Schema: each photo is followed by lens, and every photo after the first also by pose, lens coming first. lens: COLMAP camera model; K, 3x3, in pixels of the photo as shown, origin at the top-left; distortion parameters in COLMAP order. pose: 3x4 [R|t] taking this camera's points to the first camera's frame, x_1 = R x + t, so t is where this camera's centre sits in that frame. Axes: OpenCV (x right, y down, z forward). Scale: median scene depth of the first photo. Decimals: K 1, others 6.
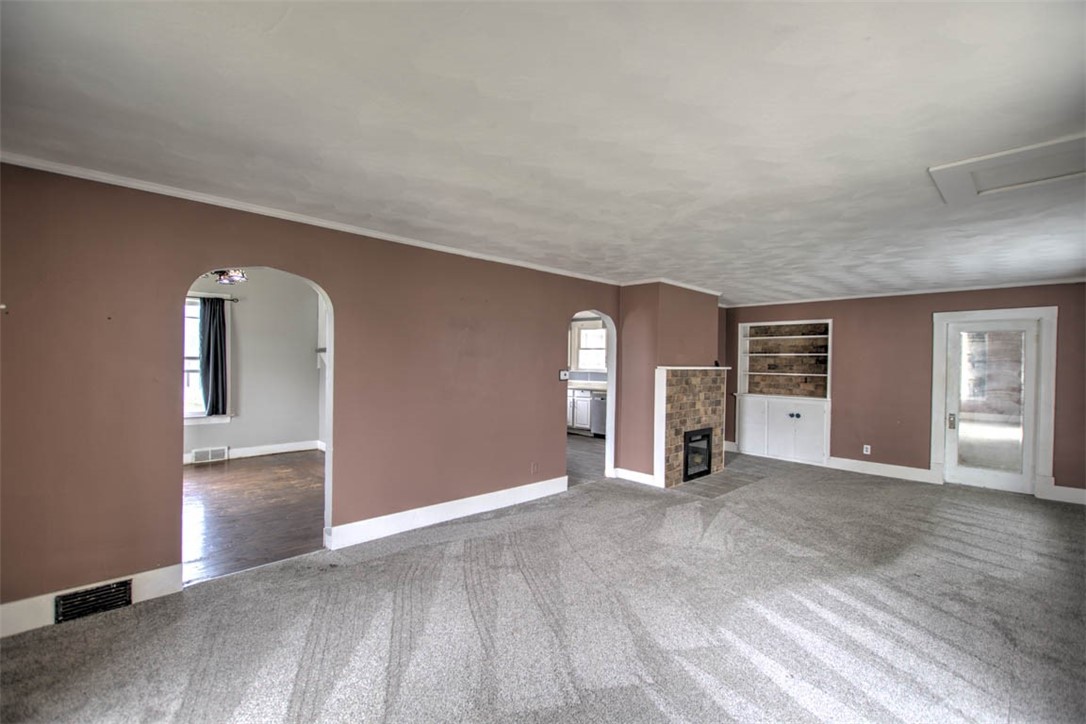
lens RADIAL K [[474.3, 0, 543.4], [0, 474.3, 365.3], [0, 0, 1]] dist [0.003134, -0.001674]
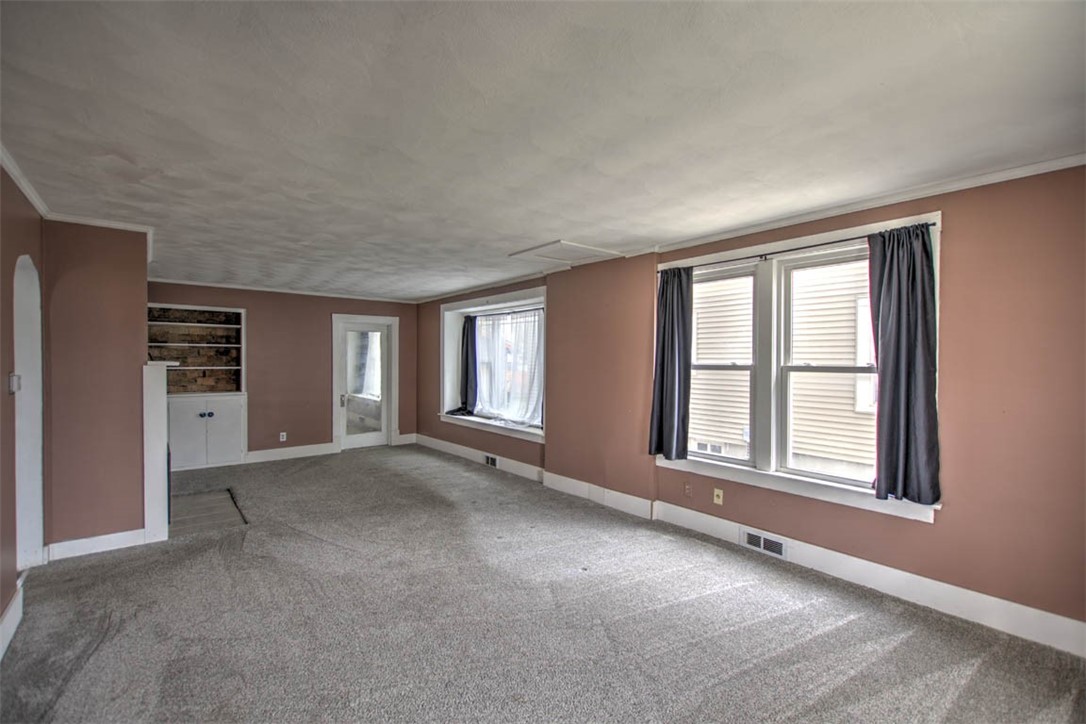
lens RADIAL K [[474.3, 0, 541.0], [0, 474.3, 364.0], [0, 0, 1]] dist [0.003134, -0.001674]
pose [[0.077569, -0.023012, 0.996721, -0.349692], [0.004895, 0.999730, 0.022700, -0.005739], [-0.996975, 0.003118, 0.077661, 0.379235]]
